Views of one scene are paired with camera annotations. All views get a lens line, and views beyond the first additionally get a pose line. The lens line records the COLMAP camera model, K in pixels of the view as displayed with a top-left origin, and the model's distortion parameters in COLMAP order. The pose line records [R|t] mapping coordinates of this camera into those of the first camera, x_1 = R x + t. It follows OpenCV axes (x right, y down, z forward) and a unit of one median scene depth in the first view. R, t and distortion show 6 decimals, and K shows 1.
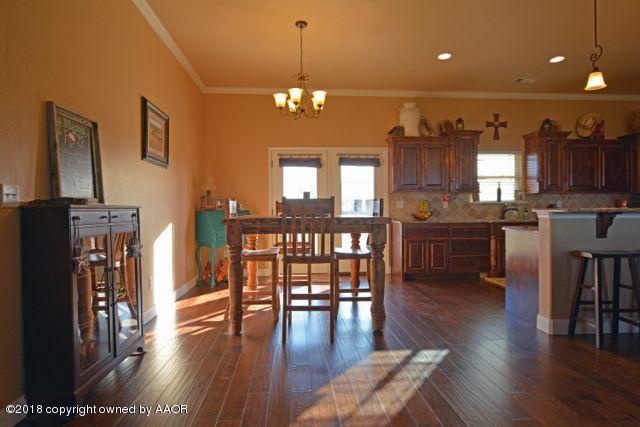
lens RADIAL K [[386.8, 0, 319.8], [0, 386.8, 212.5], [0, 0, 1]] dist [-0.012533, 0.014705]
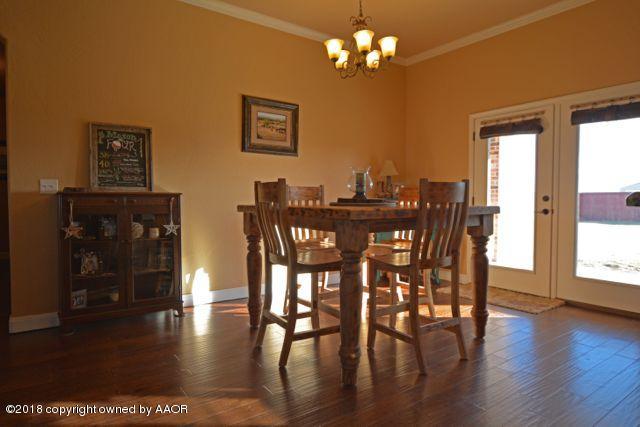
lens RADIAL K [[386.8, 0, 316.4], [0, 386.8, 216.0], [0, 0, 1]] dist [-0.012533, 0.014705]
pose [[0.528445, 0.046307, -0.847704, 0.370630], [-0.011091, 0.998803, 0.047647, -0.003416], [0.848895, -0.015777, 0.528326, 0.348961]]
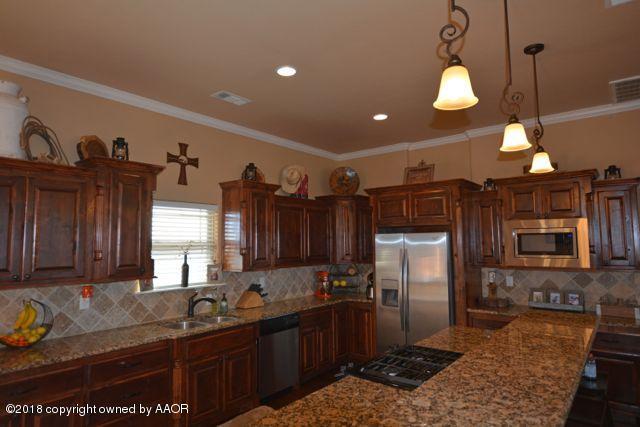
lens RADIAL K [[386.8, 0, 318.1], [0, 386.8, 212.2], [0, 0, 1]] dist [-0.012533, 0.014705]
pose [[0.685442, 0.058016, 0.725812, 0.171484], [0.012529, 0.995733, -0.091424, -0.091407], [-0.728019, 0.071760, 0.681791, 0.452721]]
